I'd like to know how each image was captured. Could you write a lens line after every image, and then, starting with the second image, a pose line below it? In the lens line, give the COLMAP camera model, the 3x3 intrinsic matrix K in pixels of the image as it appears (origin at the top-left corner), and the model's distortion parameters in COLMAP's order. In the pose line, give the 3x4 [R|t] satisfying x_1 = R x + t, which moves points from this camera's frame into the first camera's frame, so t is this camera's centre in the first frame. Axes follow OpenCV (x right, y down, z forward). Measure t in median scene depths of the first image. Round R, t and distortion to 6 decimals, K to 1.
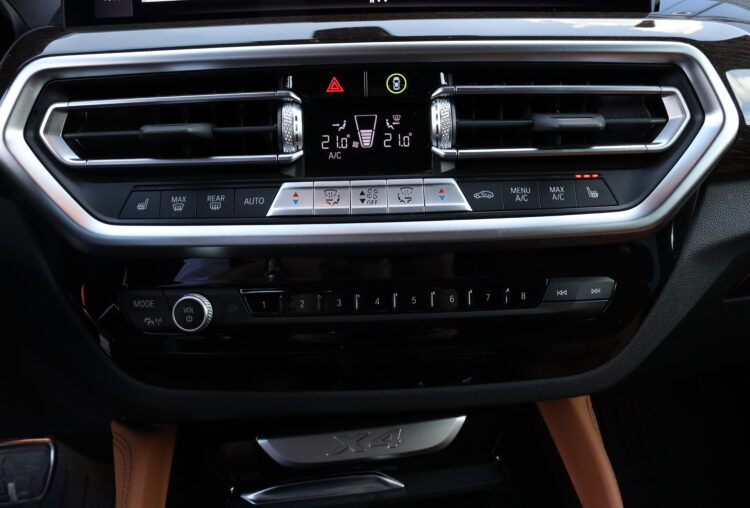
lens RADIAL K [[623.4, 0, 397.6], [0, 623.4, 258.6], [0, 0, 1]] dist [-0.108532, 0.067654]
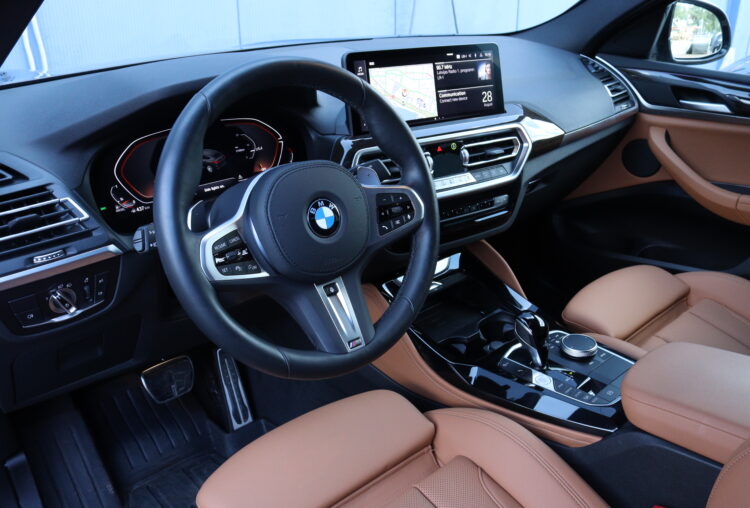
lens RADIAL K [[623.4, 0, 374.0], [0, 623.4, 256.8], [0, 0, 1]] dist [-0.108532, 0.067654]
pose [[0.853554, -0.201486, 0.480468, -2.050356], [0.158998, 0.978938, 0.128060, -0.193358], [-0.496150, -0.032912, 0.867613, -1.655956]]
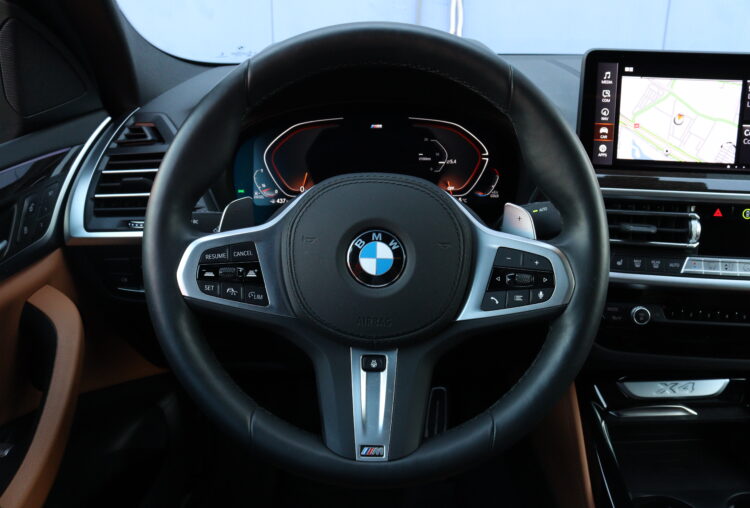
lens RADIAL K [[623.4, 0, 382.7], [0, 623.4, 253.6], [0, 0, 1]] dist [-0.108532, 0.067654]
pose [[0.989829, 0.075242, -0.120735, -0.945654], [-0.069931, 0.996413, 0.047648, -0.158117], [0.123887, -0.038721, 0.991541, -1.145876]]
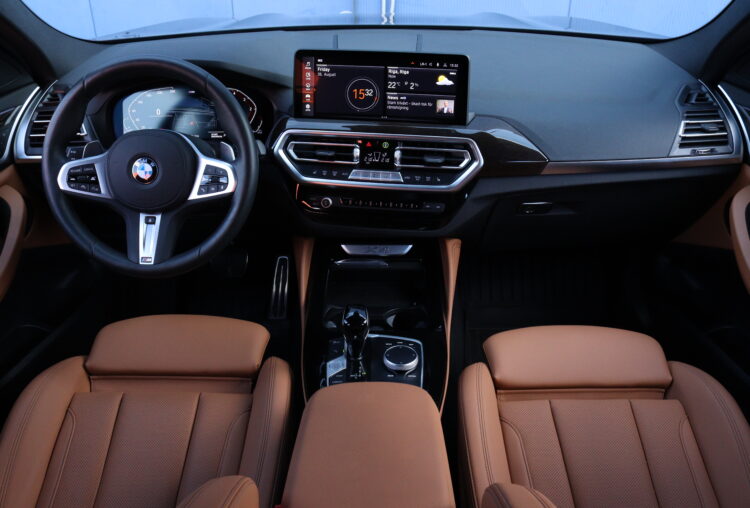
lens RADIAL K [[623.4, 0, 376.7], [0, 623.4, 257.8], [0, 0, 1]] dist [-0.108532, 0.067654]
pose [[0.985950, 0.103463, -0.131143, 0.484579], [-0.075600, 0.976464, 0.201995, -0.364096], [0.148956, -0.189242, 0.970567, -2.625745]]
